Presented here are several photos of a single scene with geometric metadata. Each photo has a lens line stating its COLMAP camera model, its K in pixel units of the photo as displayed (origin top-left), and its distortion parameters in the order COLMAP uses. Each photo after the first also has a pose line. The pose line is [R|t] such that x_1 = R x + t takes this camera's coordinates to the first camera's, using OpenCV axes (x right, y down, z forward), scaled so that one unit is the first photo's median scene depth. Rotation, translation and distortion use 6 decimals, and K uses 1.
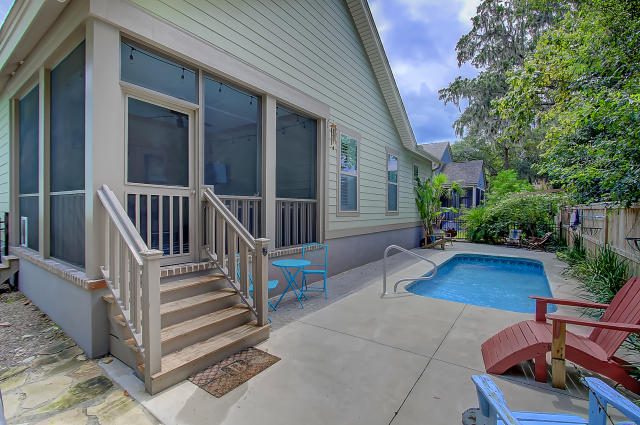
lens RADIAL K [[294.6, 0, 321.4], [0, 294.6, 212.3], [0, 0, 1]] dist [-0.011553, -0.001112]
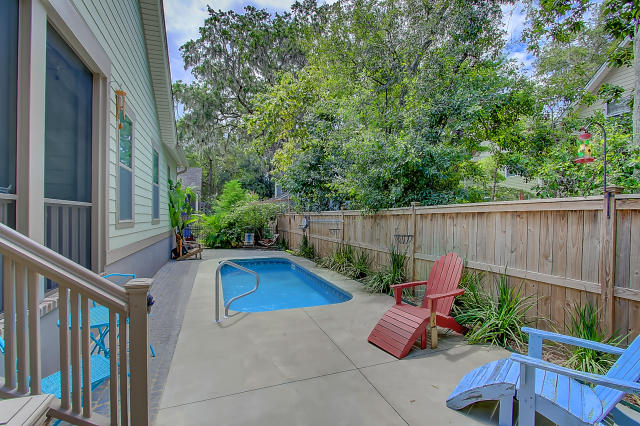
lens RADIAL K [[294.6, 0, 320.5], [0, 294.6, 215.7], [0, 0, 1]] dist [-0.011553, -0.001112]
pose [[0.569994, -0.005457, 0.821631, -0.254344], [0.013225, 0.999909, -0.002534, -0.009039], [-0.821543, 0.012310, 0.570014, 0.267496]]
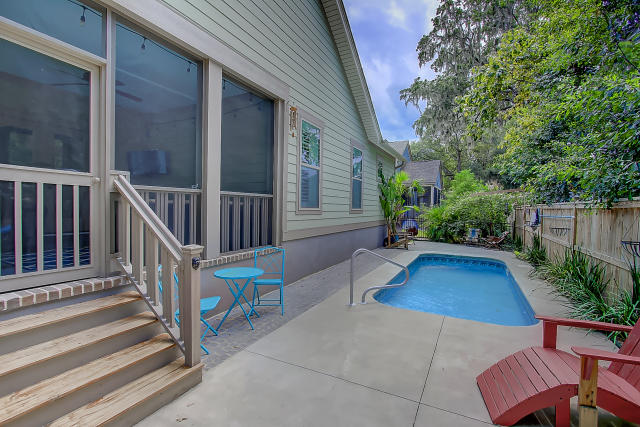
lens RADIAL K [[294.6, 0, 320.3], [0, 294.6, 210.5], [0, 0, 1]] dist [-0.011553, -0.001112]
pose [[0.991313, 0.008636, 0.131238, 0.008470], [-0.008909, 0.999959, 0.001495, -0.000050], [-0.131220, -0.002651, 0.991350, 0.142533]]
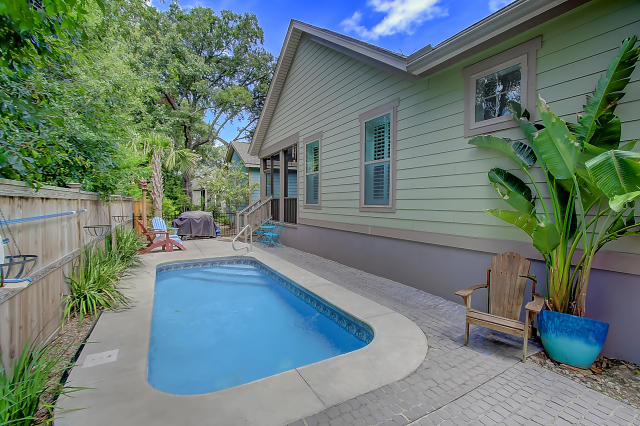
lens RADIAL K [[294.6, 0, 320.1], [0, 294.6, 209.7], [0, 0, 1]] dist [-0.011553, -0.001112]
pose [[-0.436826, 0.009474, -0.899496, 1.413235], [-0.021303, 0.999555, 0.020873, -0.010748], [0.899294, 0.028279, -0.436430, 1.869571]]
